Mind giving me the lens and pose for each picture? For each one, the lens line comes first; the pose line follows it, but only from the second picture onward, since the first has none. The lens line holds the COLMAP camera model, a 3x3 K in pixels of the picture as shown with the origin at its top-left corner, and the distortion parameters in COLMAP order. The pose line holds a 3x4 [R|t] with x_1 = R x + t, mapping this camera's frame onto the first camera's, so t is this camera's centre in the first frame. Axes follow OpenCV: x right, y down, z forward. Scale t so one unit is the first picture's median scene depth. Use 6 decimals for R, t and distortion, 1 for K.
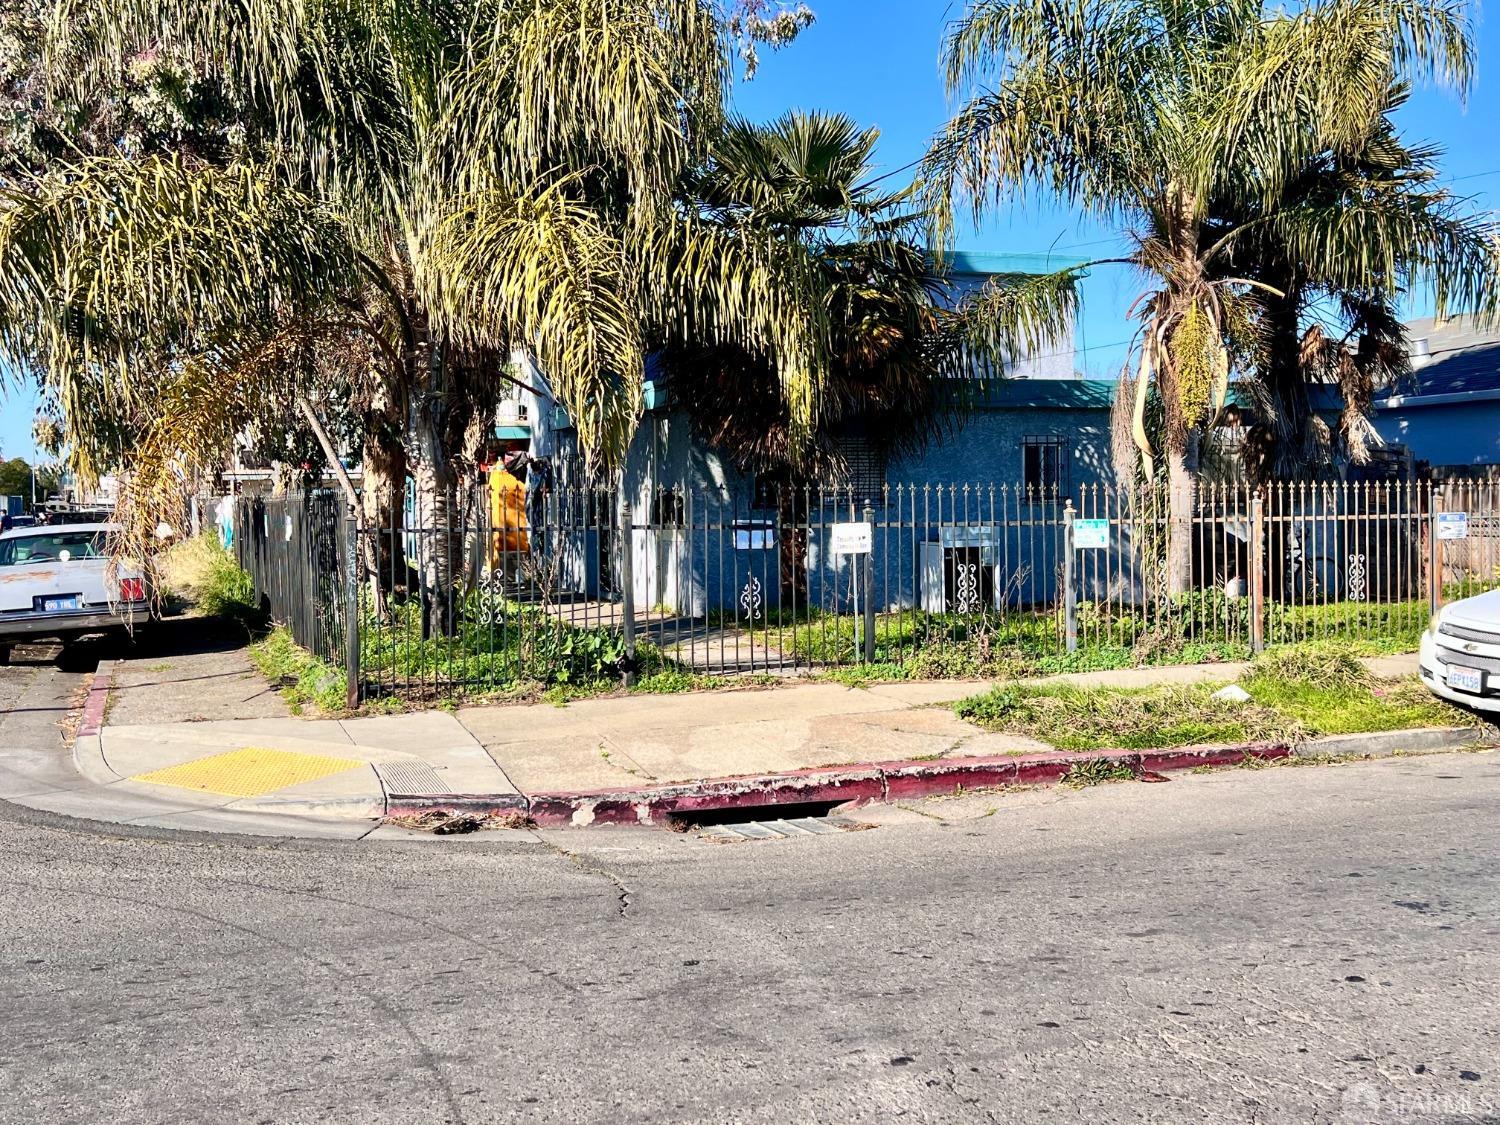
lens RADIAL K [[1515.7, 0, 750.0], [0, 1515.7, 562.5], [0, 0, 1]] dist [0.000839, -0.022109]
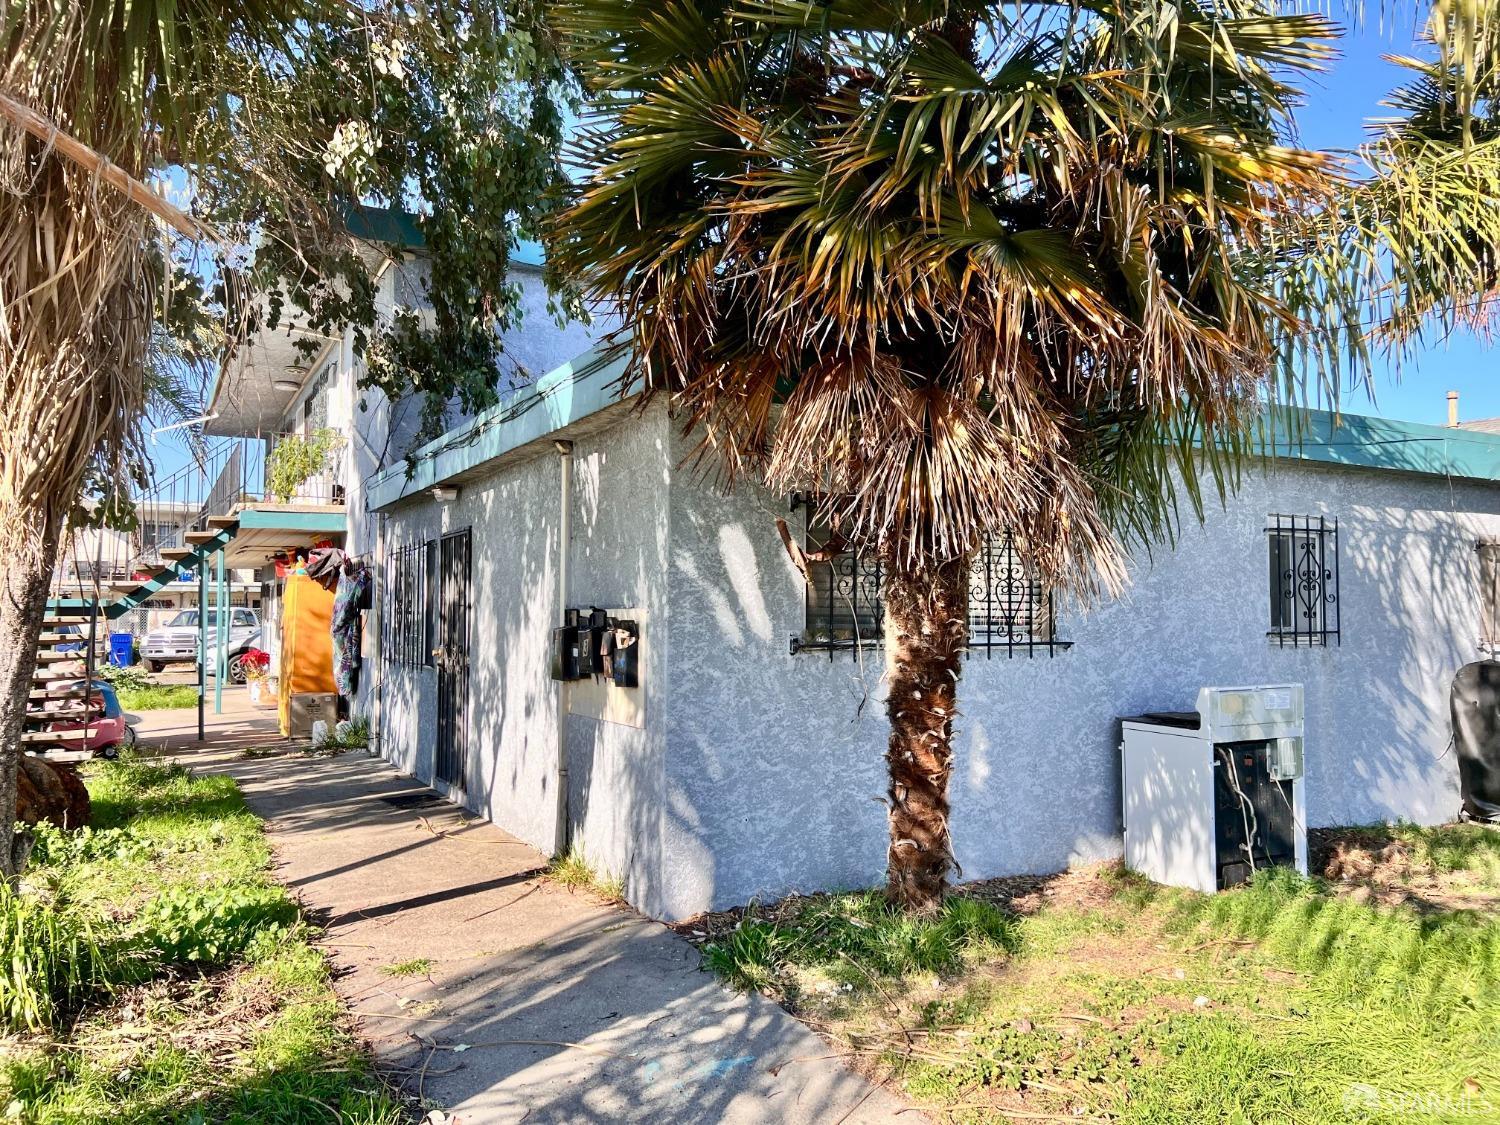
lens RADIAL K [[1125.4, 0, 747.7], [0, 1125.4, 559.5], [0, 0, 1]] dist [0.066292, -0.084079]
pose [[0.986713, 0.025077, 0.160524, -0.064869], [-0.010135, 0.995593, -0.093234, -0.030659], [-0.162154, 0.090369, 0.982619, 0.666060]]
